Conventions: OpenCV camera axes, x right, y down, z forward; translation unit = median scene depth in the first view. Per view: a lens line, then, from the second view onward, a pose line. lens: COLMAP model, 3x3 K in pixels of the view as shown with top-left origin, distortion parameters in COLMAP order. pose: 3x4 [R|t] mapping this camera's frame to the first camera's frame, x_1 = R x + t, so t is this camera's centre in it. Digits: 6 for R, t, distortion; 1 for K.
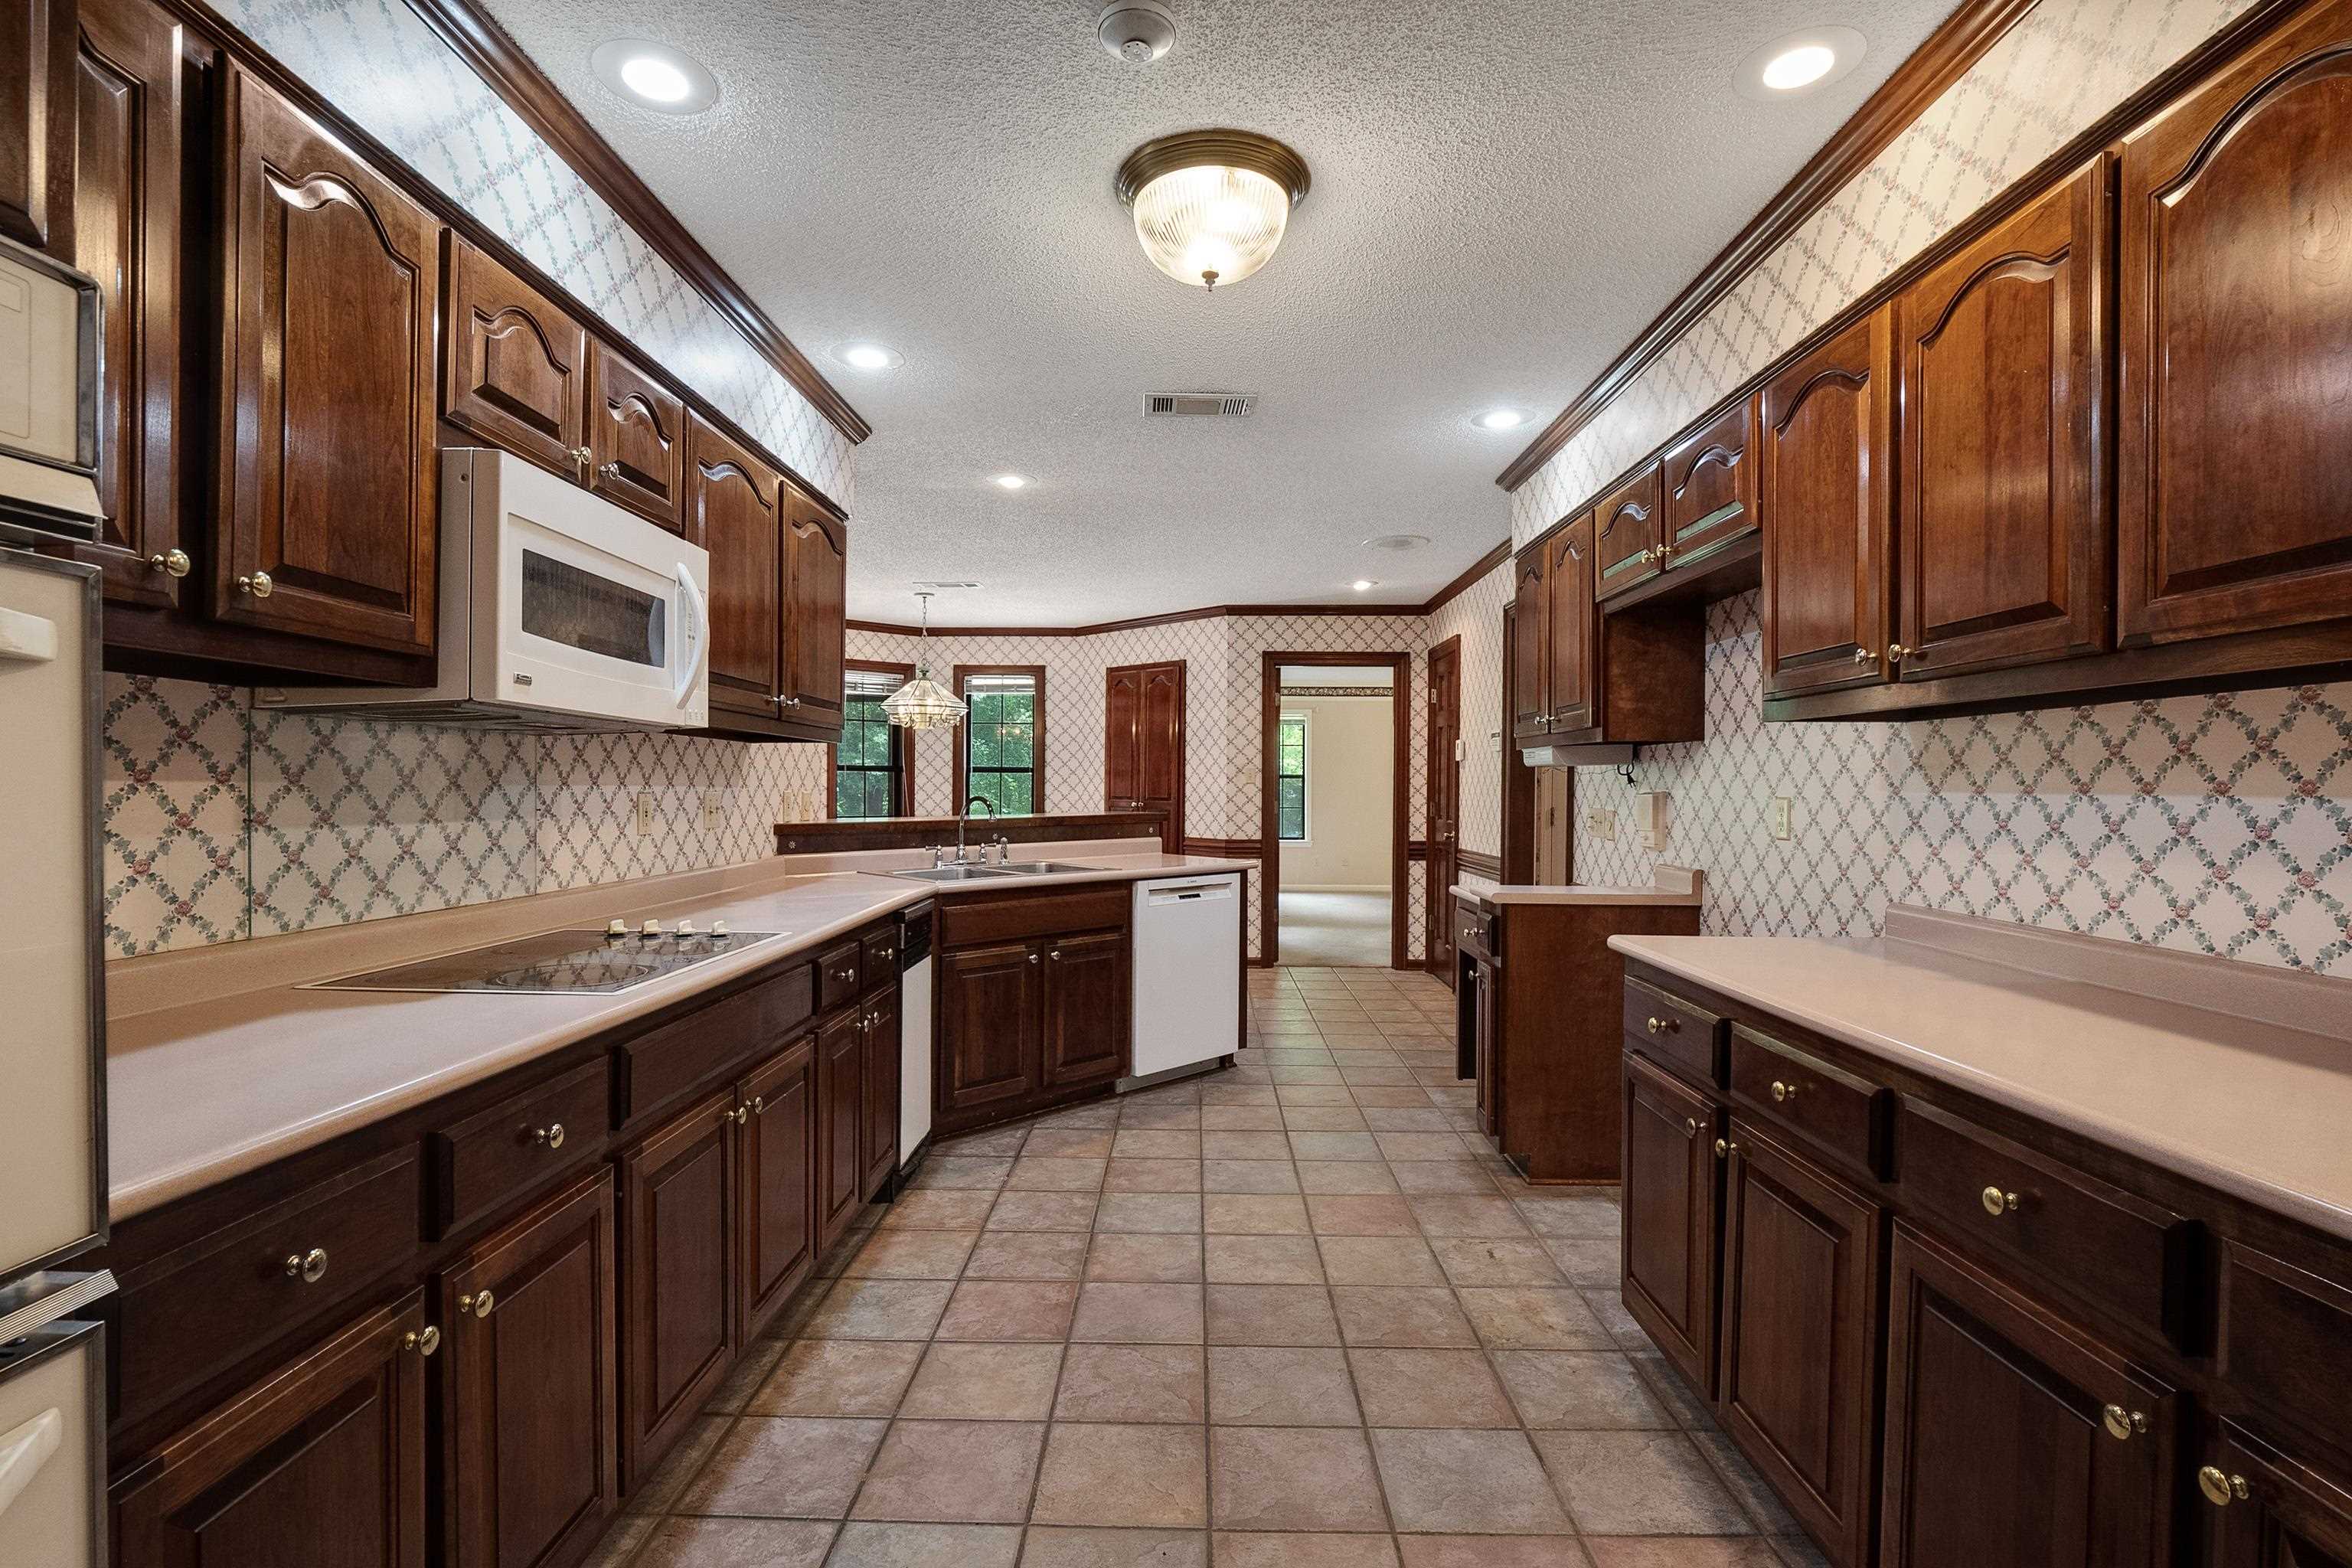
lens RADIAL K [[1132.4, 0, 1182.7], [0, 1132.4, 767.4], [0, 0, 1]] dist [0.001336, -0.000038]
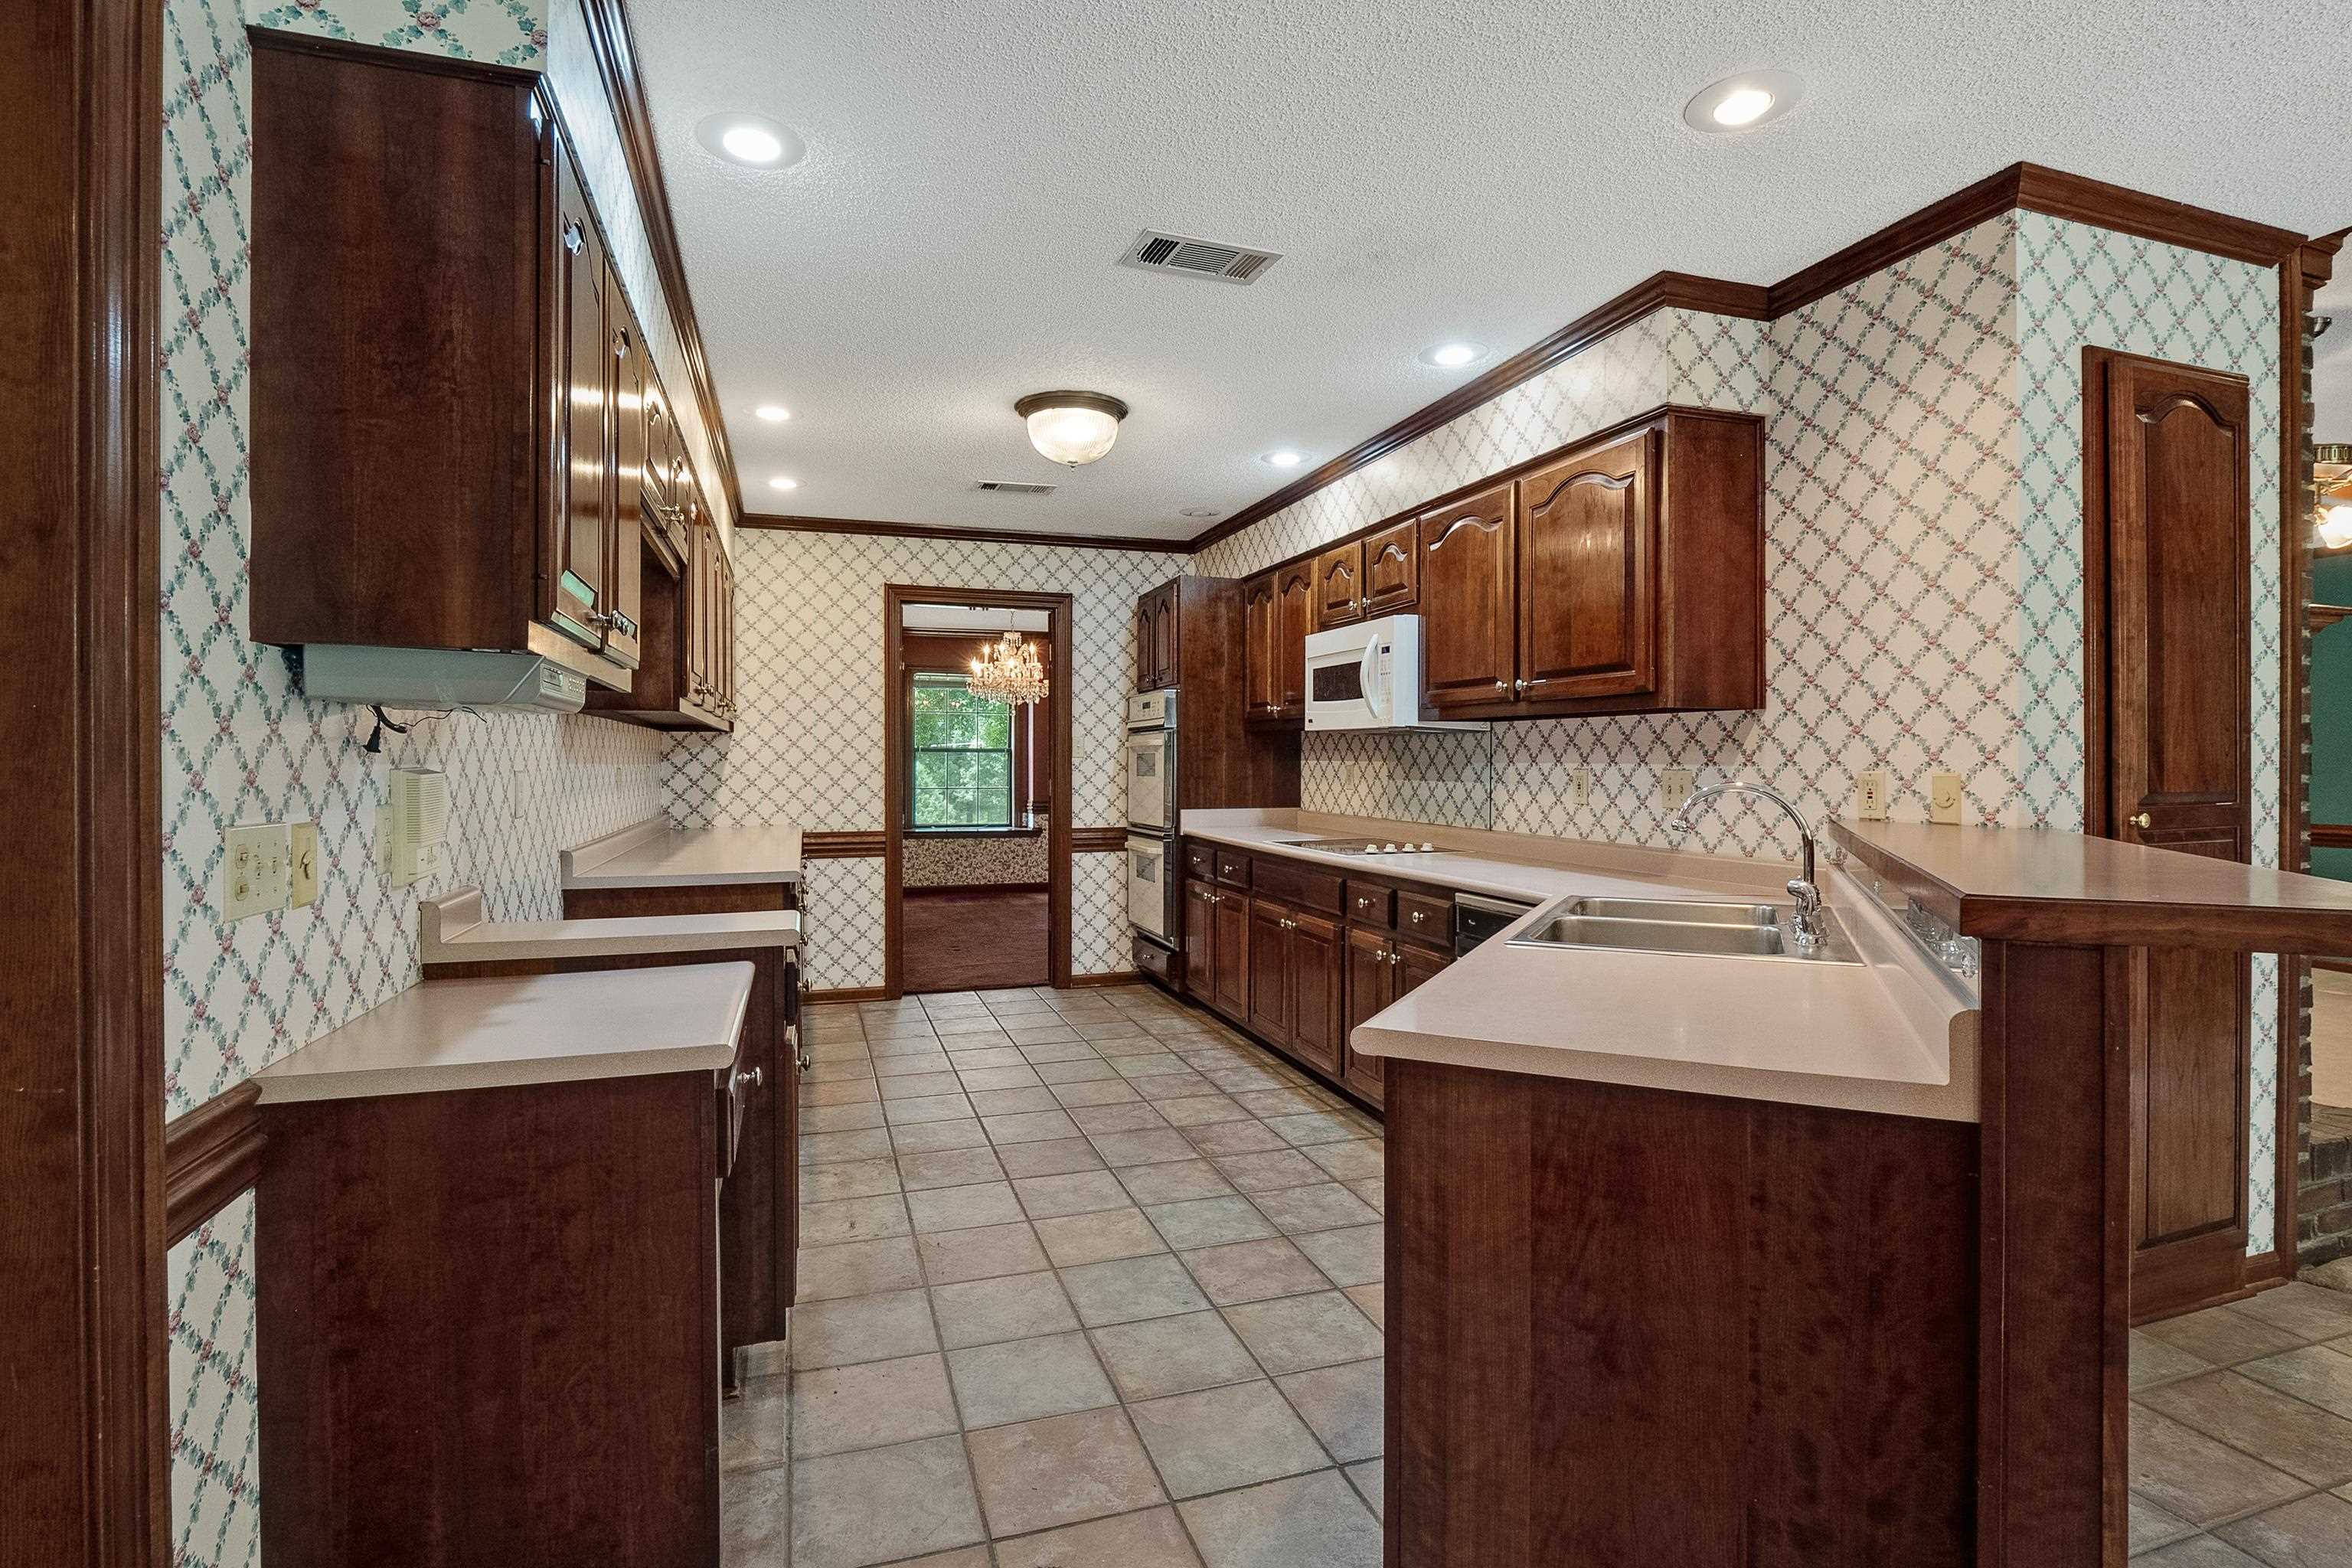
lens RADIAL K [[1132.4, 0, 1182.7], [0, 1132.4, 767.4], [0, 0, 1]] dist [0.001336, -0.000038]
pose [[-0.943802, 0.000635, -0.330510, 0.366734], [0.004389, 0.999934, -0.010612, 0.036417], [0.330482, -0.011466, -0.943743, 2.302924]]
